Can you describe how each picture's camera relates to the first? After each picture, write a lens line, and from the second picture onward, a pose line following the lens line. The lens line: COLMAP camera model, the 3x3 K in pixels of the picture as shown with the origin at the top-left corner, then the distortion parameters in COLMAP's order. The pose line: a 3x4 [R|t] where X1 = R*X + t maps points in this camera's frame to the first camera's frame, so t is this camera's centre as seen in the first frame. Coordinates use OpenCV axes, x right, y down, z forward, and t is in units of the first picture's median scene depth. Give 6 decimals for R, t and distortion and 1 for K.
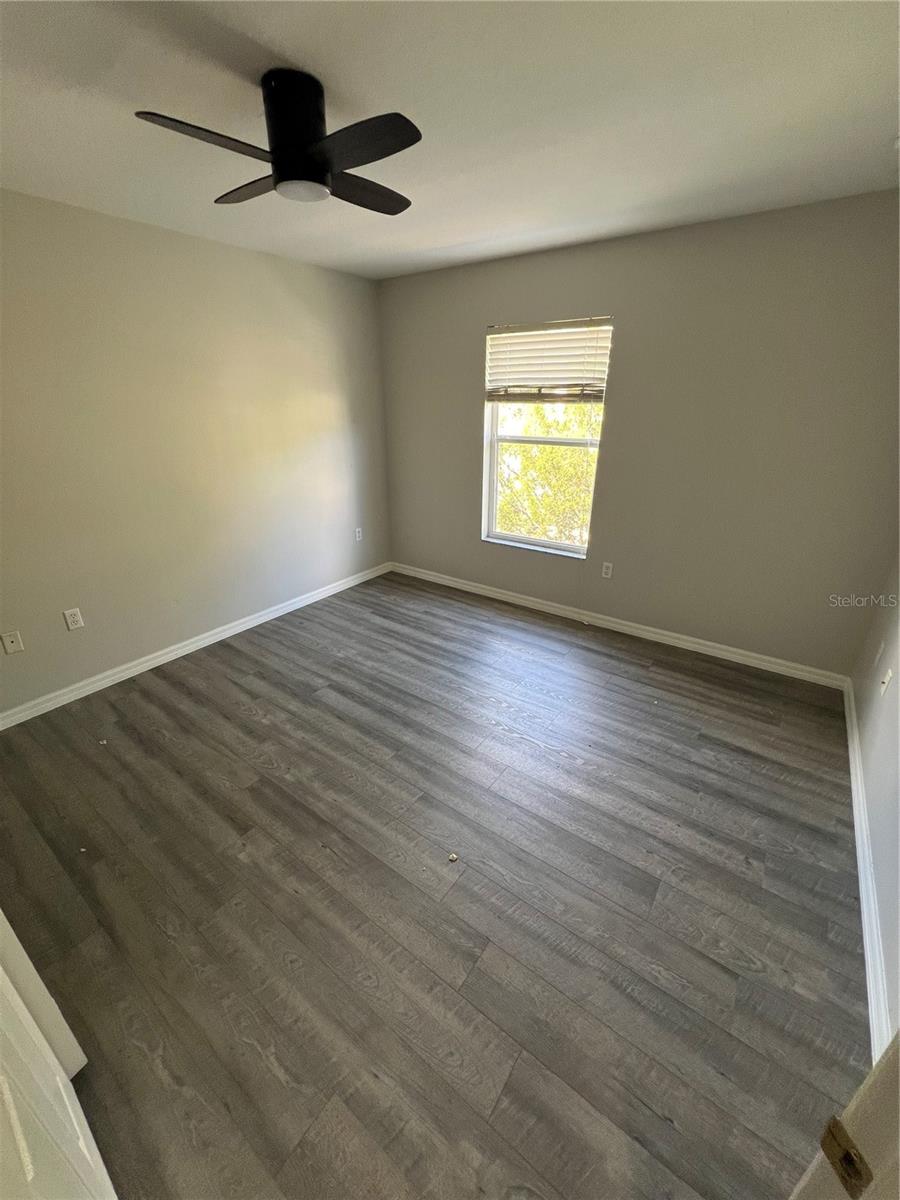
lens RADIAL K [[479.7, 0, 450.0], [0, 479.7, 600.0], [0, 0, 1]] dist [-0.003202, 0.000167]
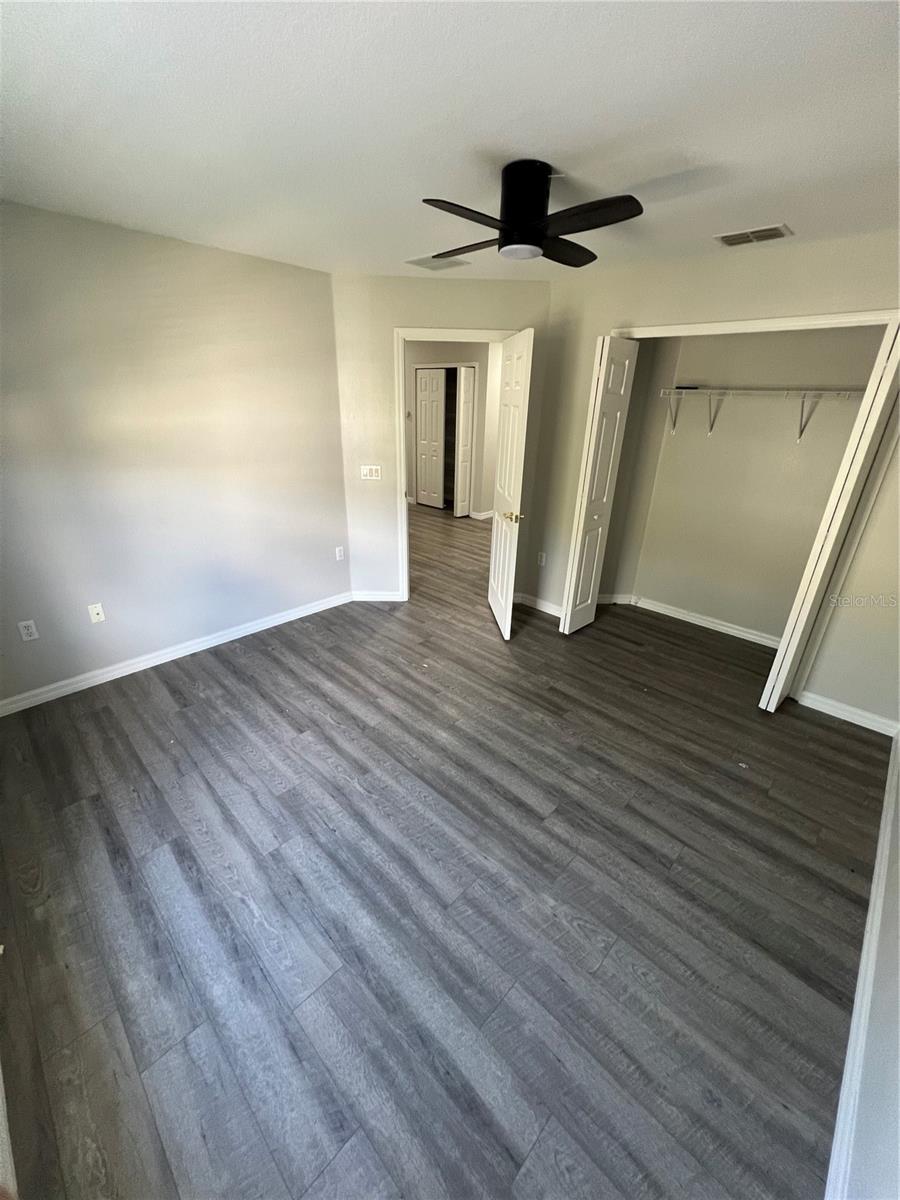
lens RADIAL K [[479.7, 0, 450.0], [0, 479.7, 600.0], [0, 0, 1]] dist [-0.003202, 0.000167]
pose [[-0.990229, -0.073752, 0.118348, -0.179807], [0.034916, 0.690521, 0.722469, -0.594342], [-0.135005, 0.719542, -0.681199, 1.308340]]
